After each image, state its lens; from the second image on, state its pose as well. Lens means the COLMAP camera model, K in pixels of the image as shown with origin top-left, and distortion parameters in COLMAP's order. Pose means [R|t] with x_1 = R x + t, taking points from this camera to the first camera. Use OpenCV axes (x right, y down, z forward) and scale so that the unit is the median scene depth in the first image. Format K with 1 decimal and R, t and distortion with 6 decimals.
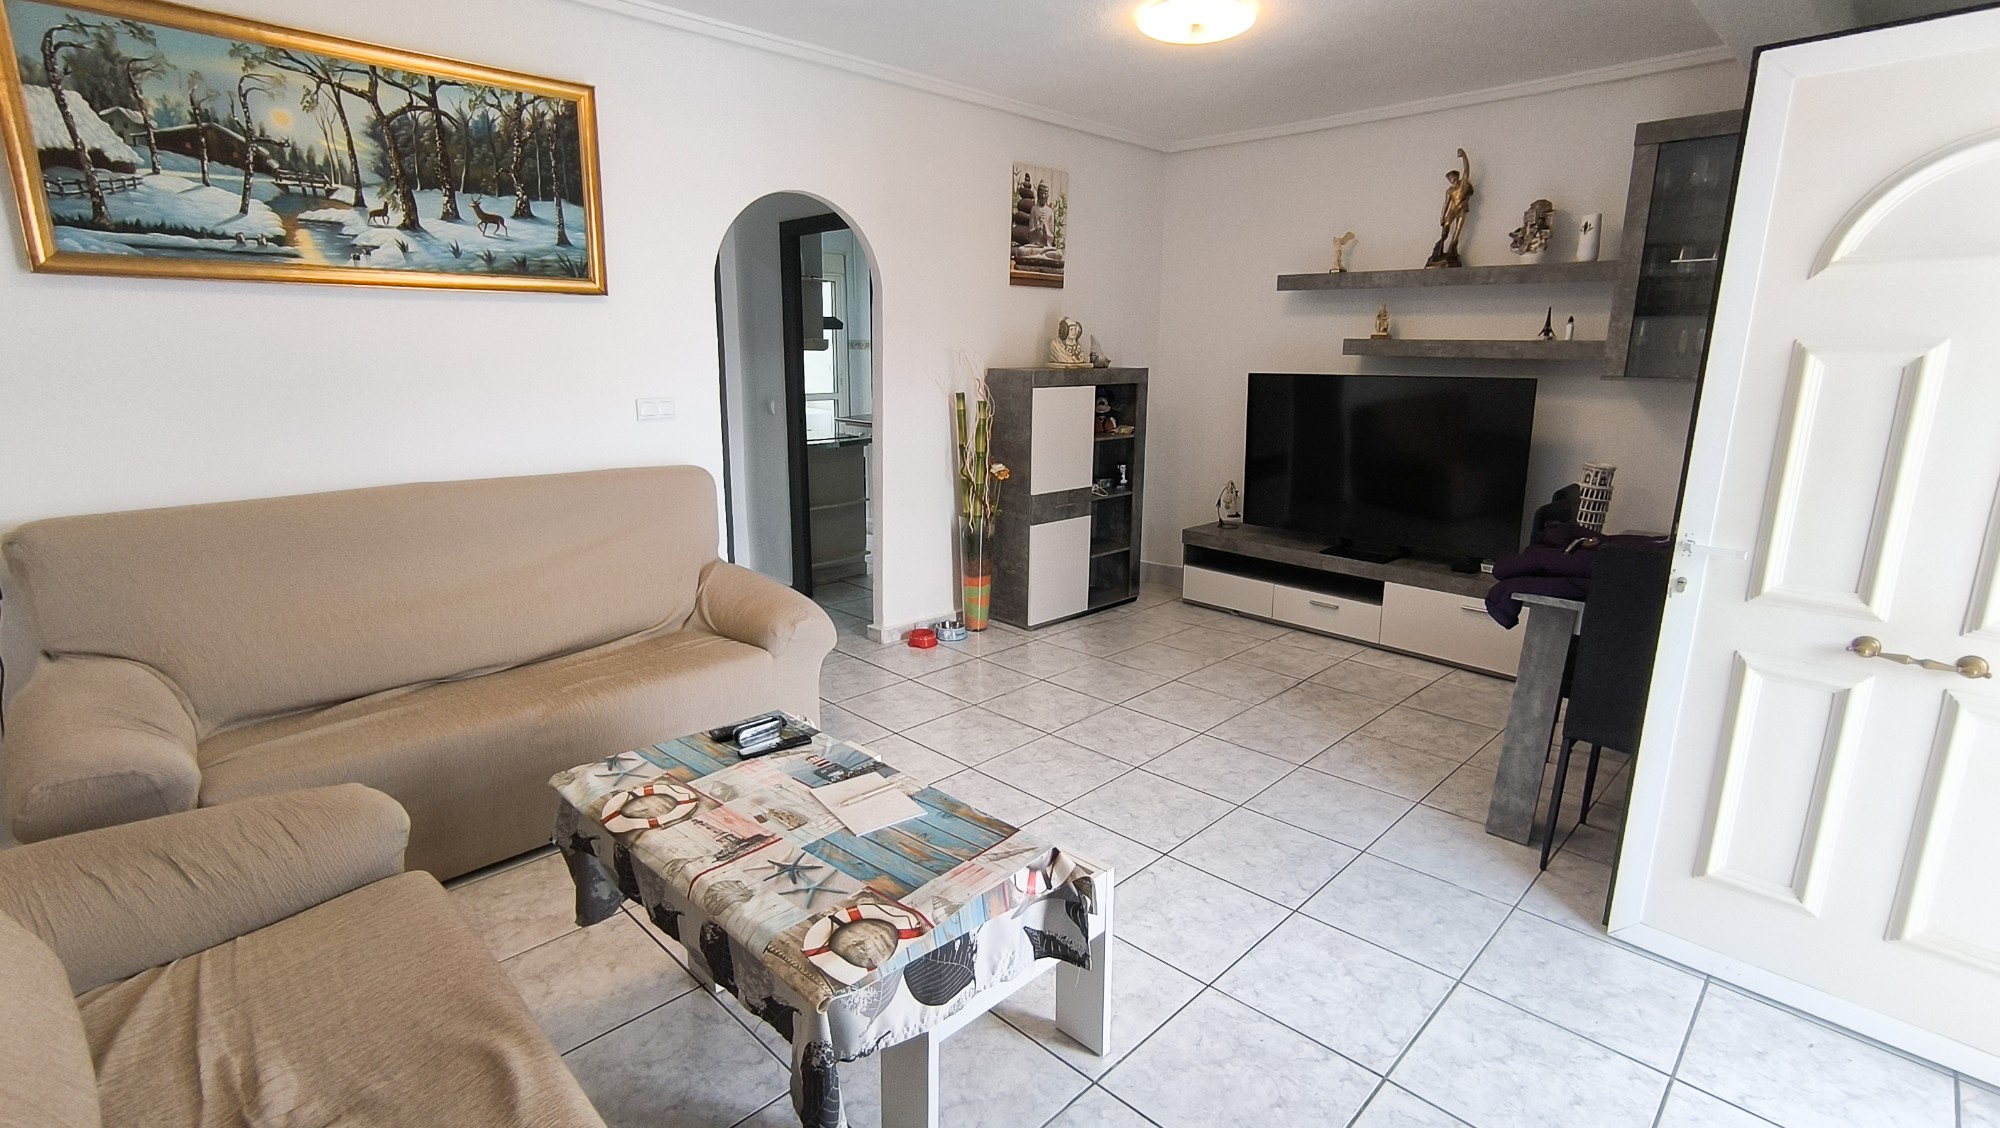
lens RADIAL K [[922.8, 0, 999.1], [0, 922.8, 556.7], [0, 0, 1]] dist [-0.037320, 0.019525]
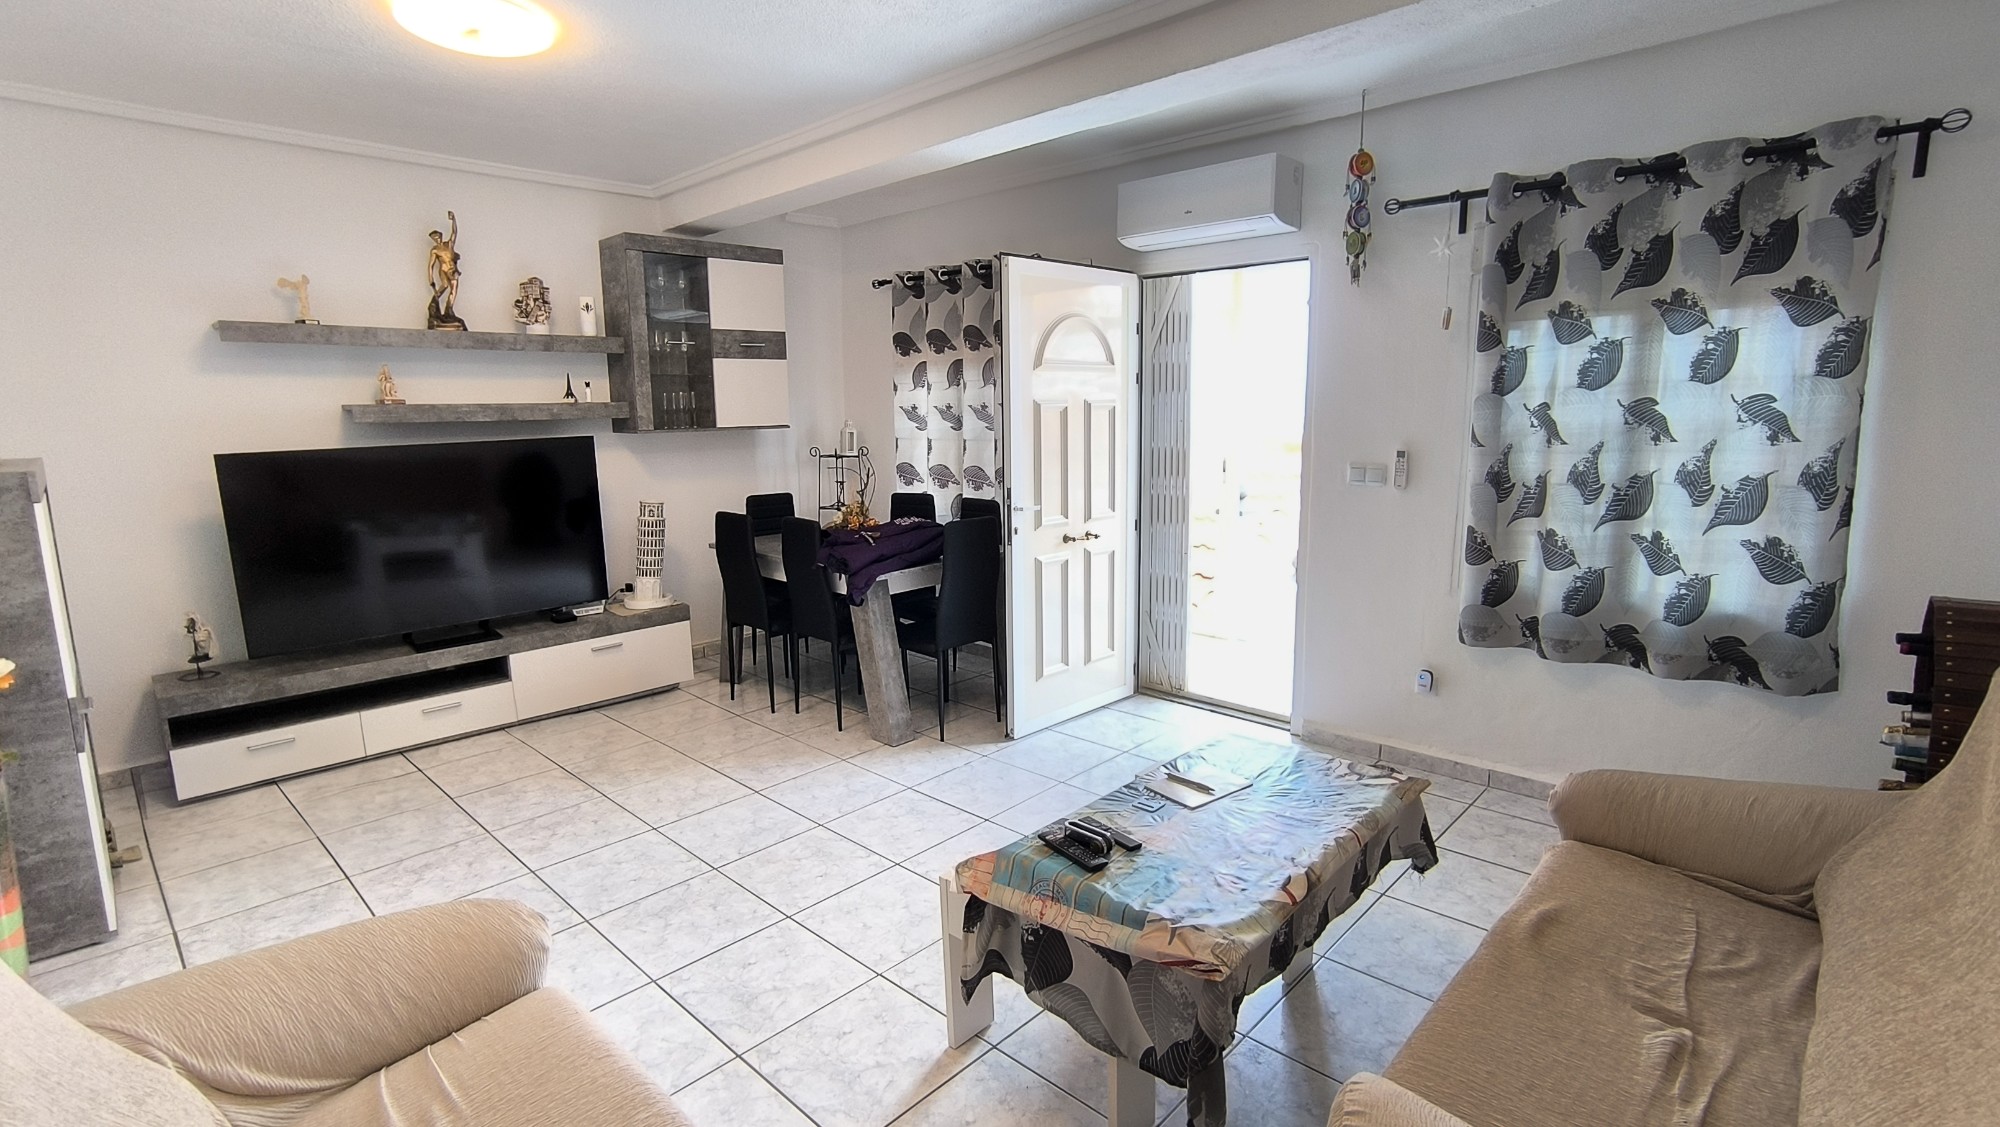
lens RADIAL K [[922.8, 0, 999.8], [0, 922.8, 563.7], [0, 0, 1]] dist [-0.037320, 0.019525]
pose [[-0.022147, -0.179607, 0.983489, -0.557628], [0.234707, 0.955303, 0.179745, -0.126247], [-0.971814, 0.234813, 0.020998, 0.509323]]
